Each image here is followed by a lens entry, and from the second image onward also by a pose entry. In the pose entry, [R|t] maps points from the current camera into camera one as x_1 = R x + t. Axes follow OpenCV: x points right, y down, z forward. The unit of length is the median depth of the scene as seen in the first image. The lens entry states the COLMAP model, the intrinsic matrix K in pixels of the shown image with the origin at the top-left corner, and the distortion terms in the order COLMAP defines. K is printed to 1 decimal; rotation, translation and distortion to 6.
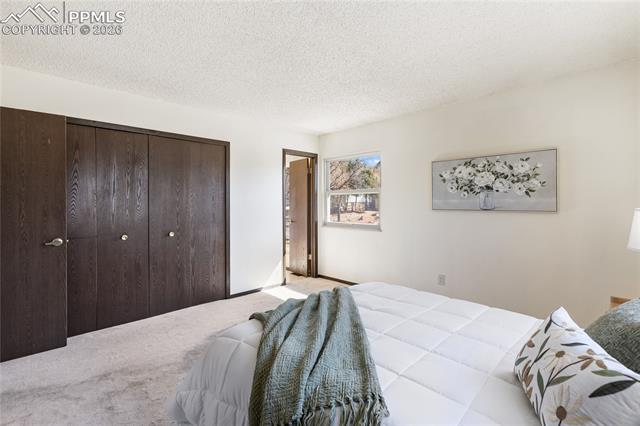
lens RADIAL K [[291.6, 0, 320.3], [0, 291.6, 211.0], [0, 0, 1]] dist [0.000243, -0.000415]
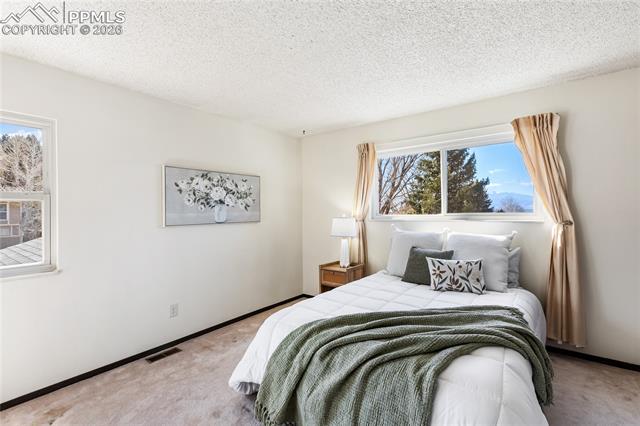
lens RADIAL K [[291.6, 0, 319.2], [0, 291.6, 210.1], [0, 0, 1]] dist [0.000243, -0.000415]
pose [[-0.148227, 0.007033, 0.988928, -0.499462], [0.041088, 0.999155, -0.000947, -0.032467], [-0.988099, 0.040492, -0.148391, 0.764201]]
